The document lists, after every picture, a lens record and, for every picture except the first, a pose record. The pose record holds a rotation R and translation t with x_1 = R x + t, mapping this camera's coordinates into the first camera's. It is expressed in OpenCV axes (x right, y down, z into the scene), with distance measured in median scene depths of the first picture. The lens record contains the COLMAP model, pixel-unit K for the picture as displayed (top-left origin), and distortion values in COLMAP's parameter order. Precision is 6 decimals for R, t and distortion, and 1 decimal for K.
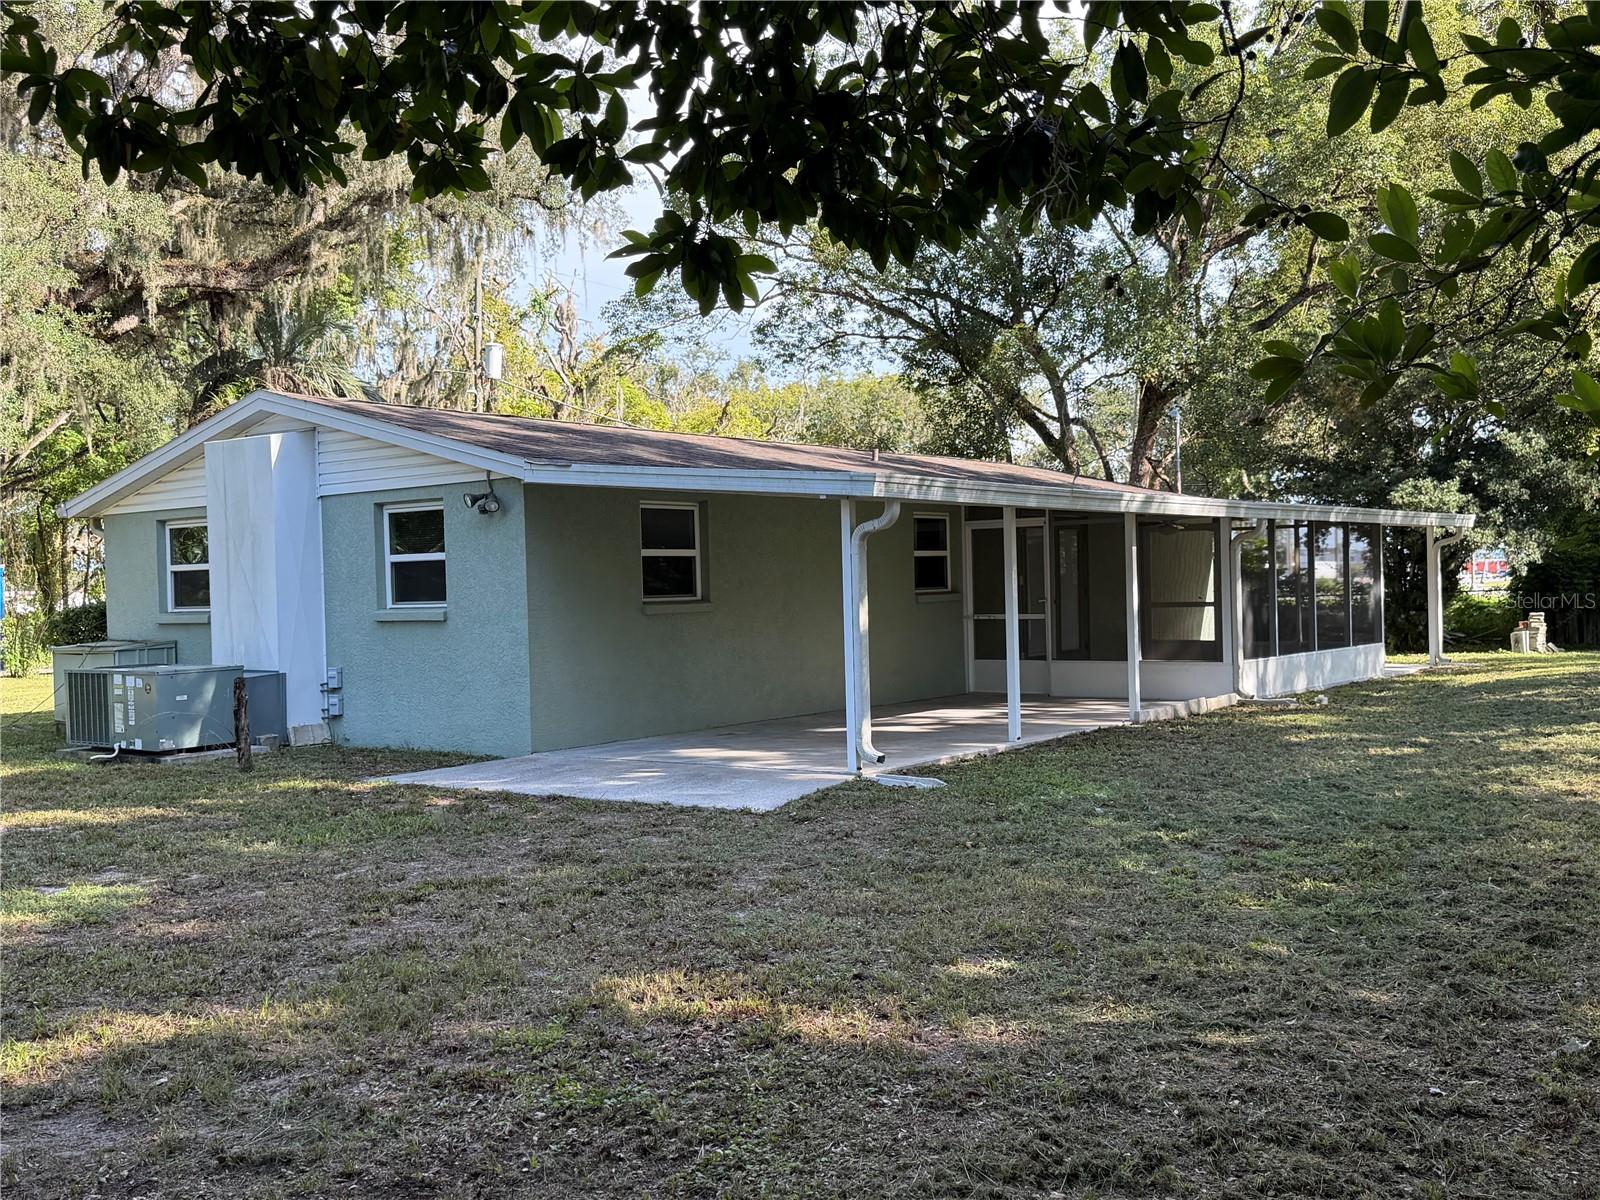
lens RADIAL K [[1623.9, 0, 773.5], [0, 1623.9, 602.3], [0, 0, 1]] dist [0.116729, -0.002452]
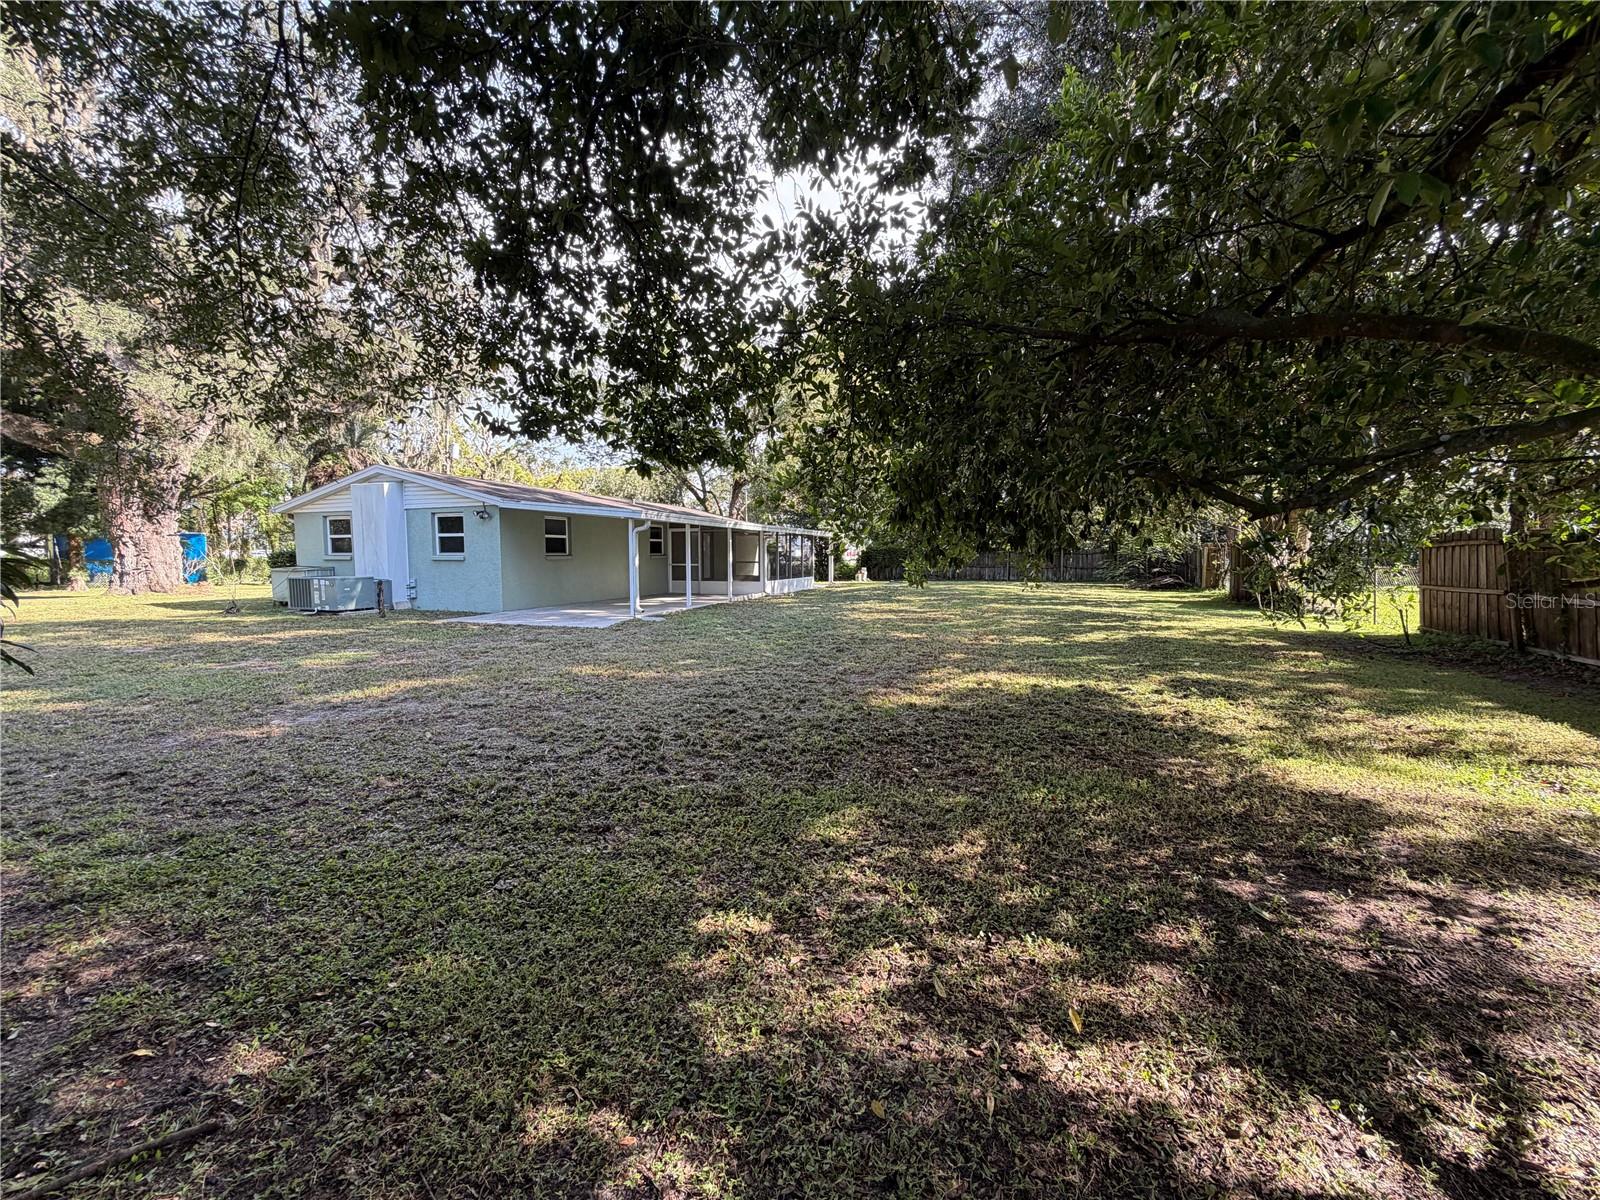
lens RADIAL K [[660.0, 0, 800.0], [0, 660.0, 600.0], [0, 0, 1]] dist [0.001589, 0.000070]
pose [[0.947752, 0.002736, 0.318997, -0.026858], [-0.020489, 0.998421, 0.052312, 0.006778], [-0.318350, -0.056115, 0.946311, -0.113201]]
